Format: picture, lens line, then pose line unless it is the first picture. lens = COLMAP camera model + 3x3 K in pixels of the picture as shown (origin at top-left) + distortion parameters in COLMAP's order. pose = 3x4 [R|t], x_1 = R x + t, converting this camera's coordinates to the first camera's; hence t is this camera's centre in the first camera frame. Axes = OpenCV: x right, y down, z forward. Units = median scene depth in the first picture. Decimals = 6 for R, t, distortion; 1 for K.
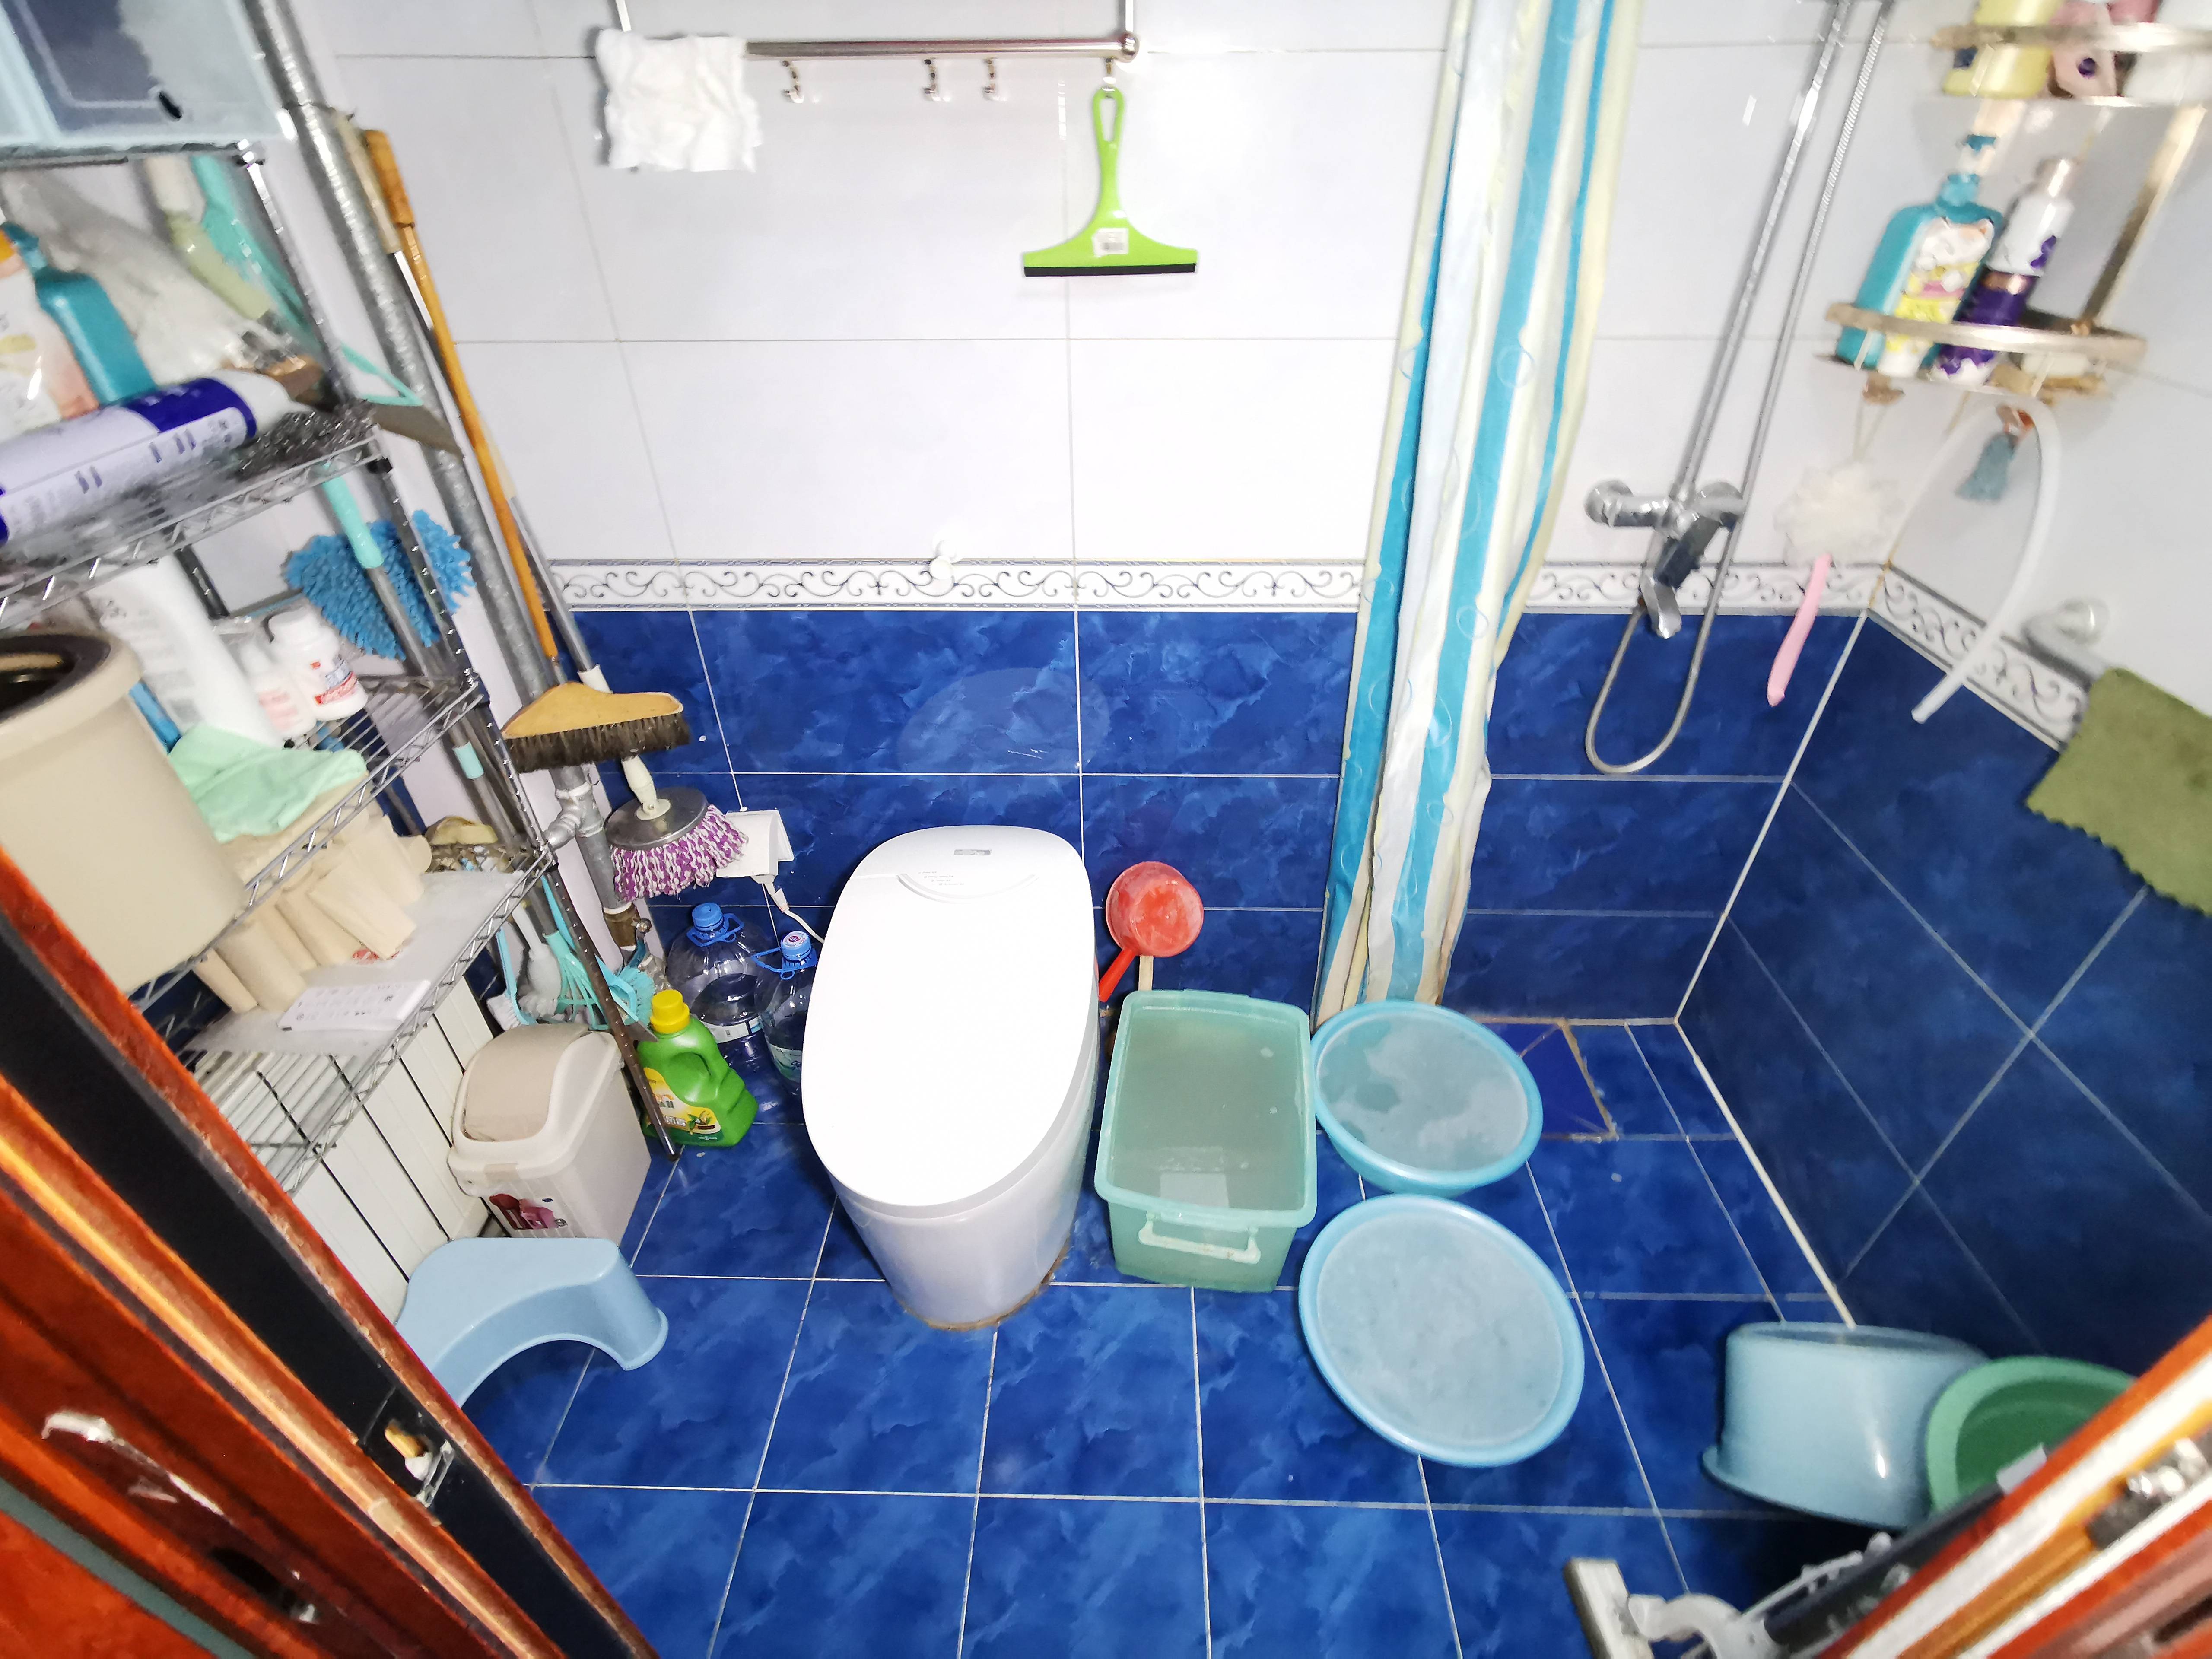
lens RADIAL K [[1007.6, 0, 1115.5], [0, 1007.6, 829.2], [0, 0, 1]] dist [0.011214, 0.000755]
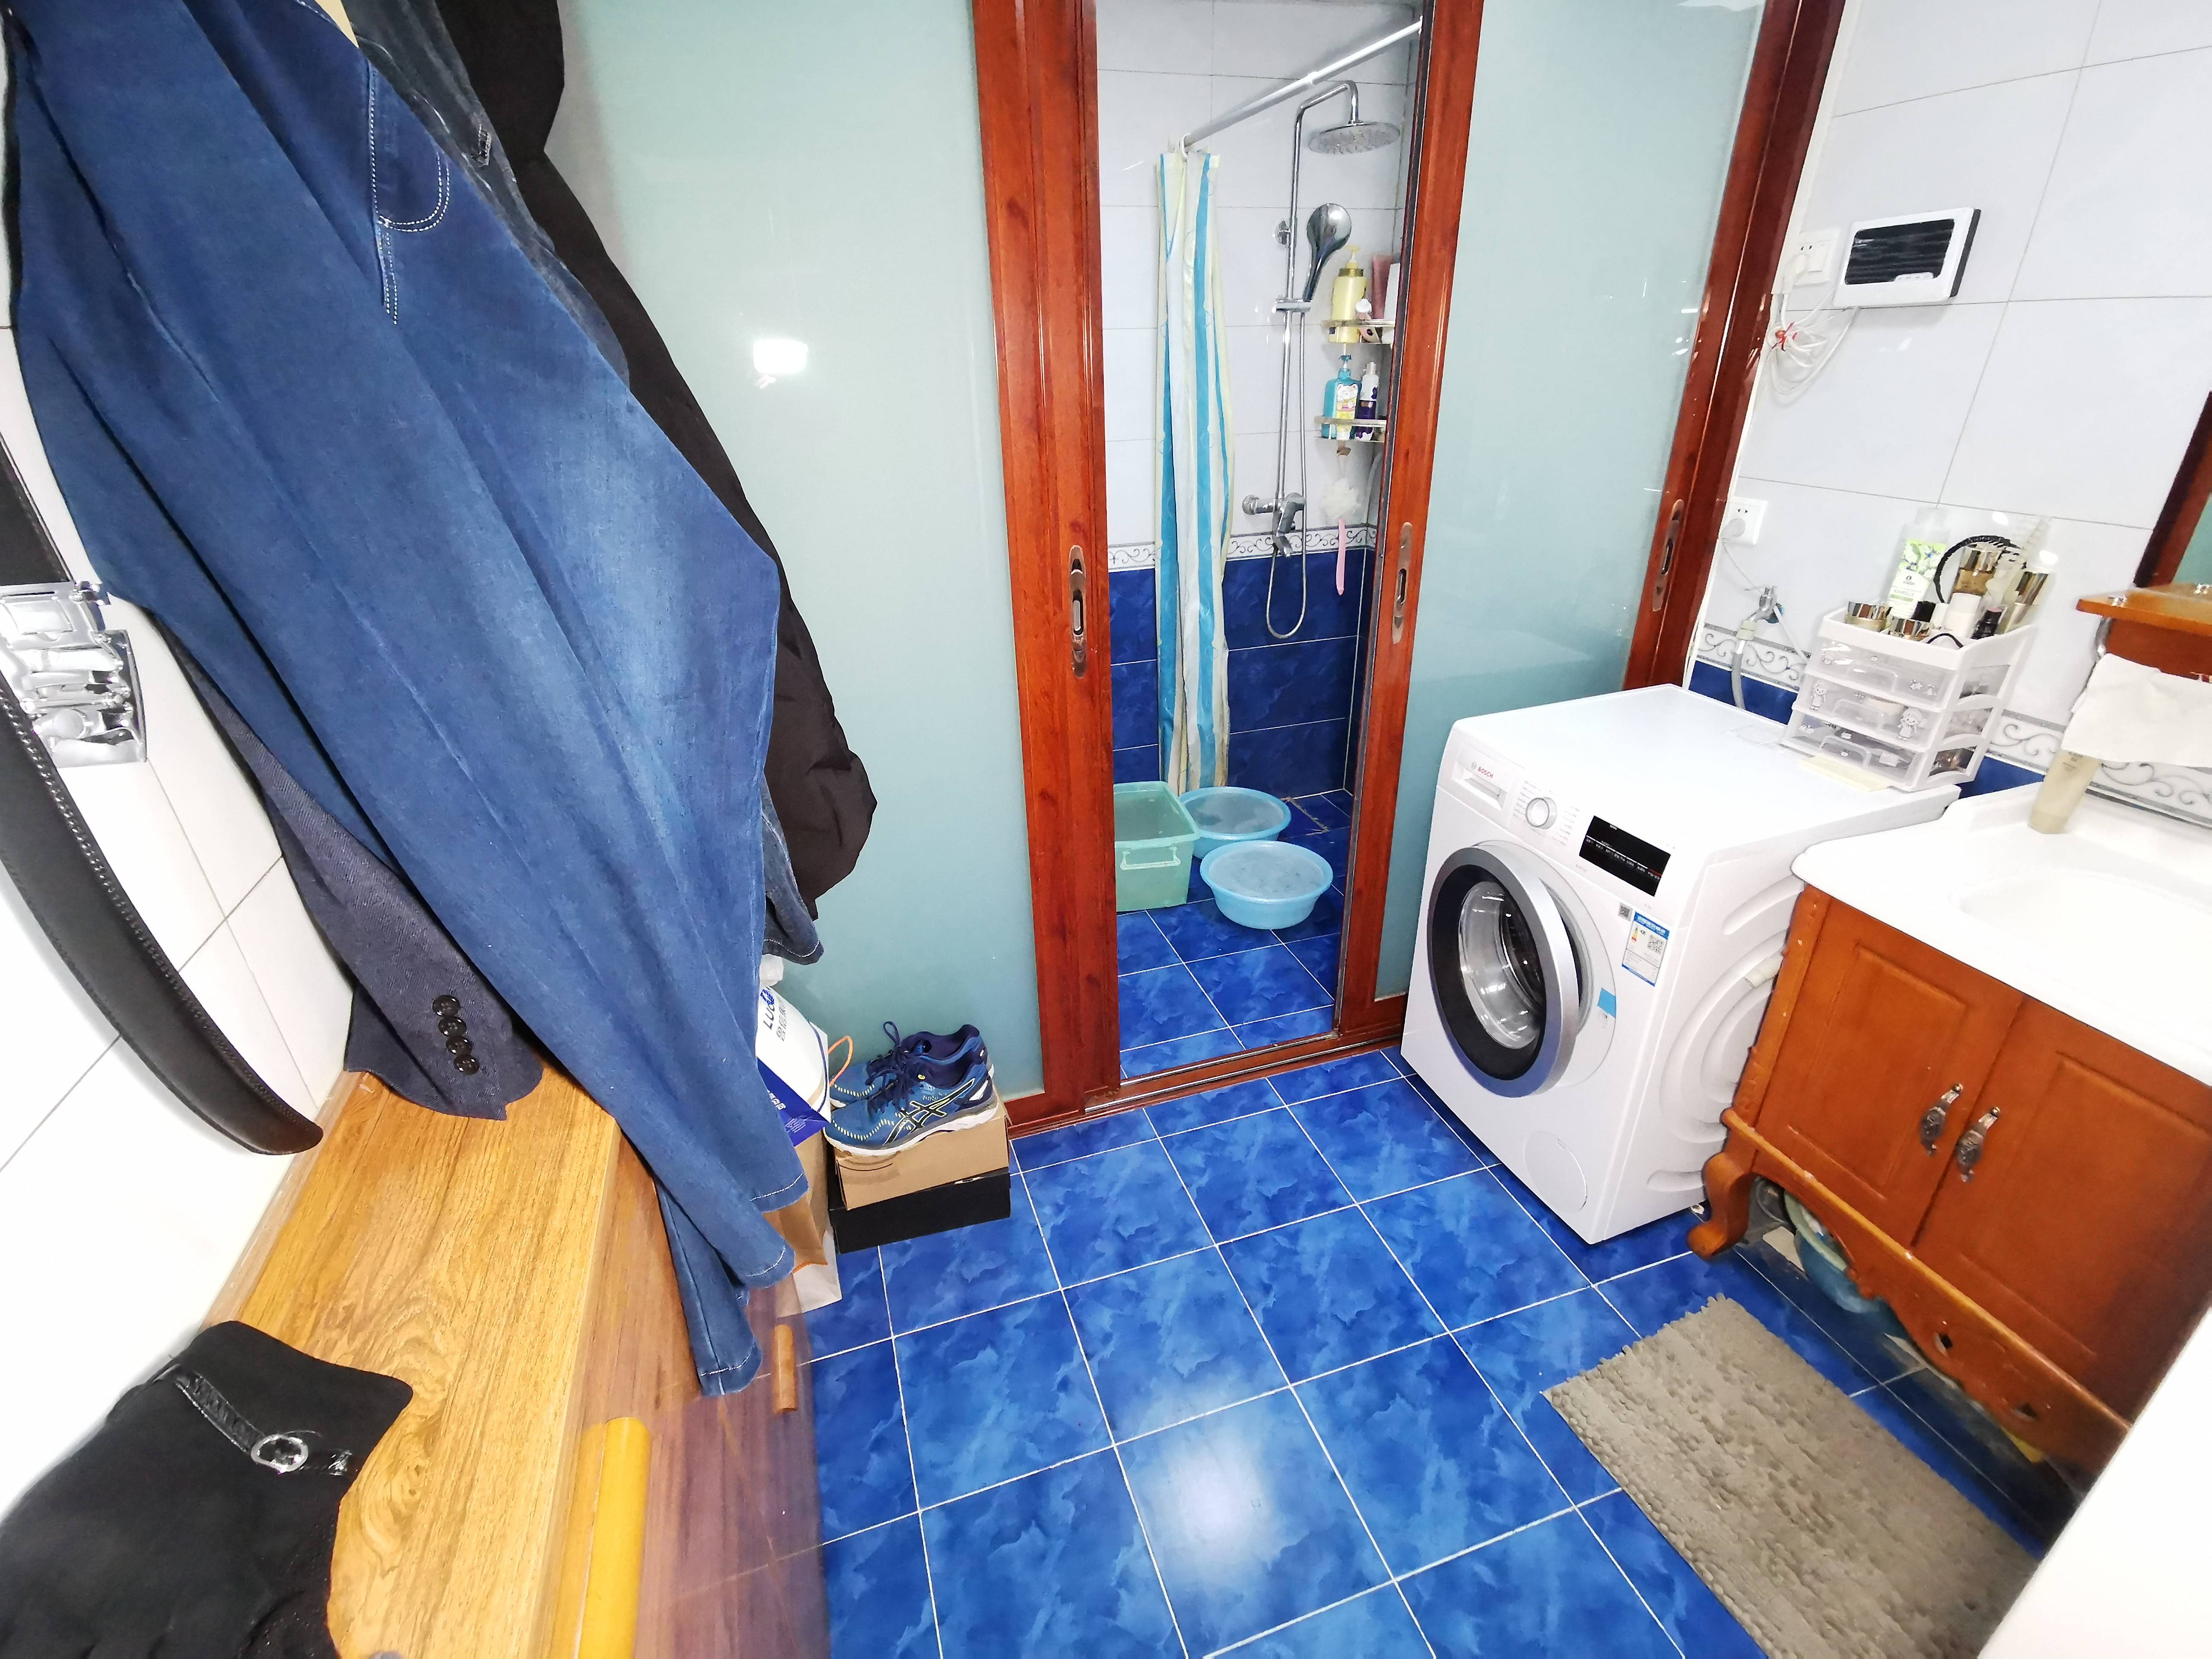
lens RADIAL K [[1007.6, 0, 1101.9], [0, 1007.6, 834.7], [0, 0, 1]] dist [0.011214, 0.000755]
pose [[0.944873, -0.157804, 0.286903, -0.566847], [0.206439, 0.967220, -0.147881, 0.626832], [-0.254162, 0.198957, 0.946476, -0.863972]]
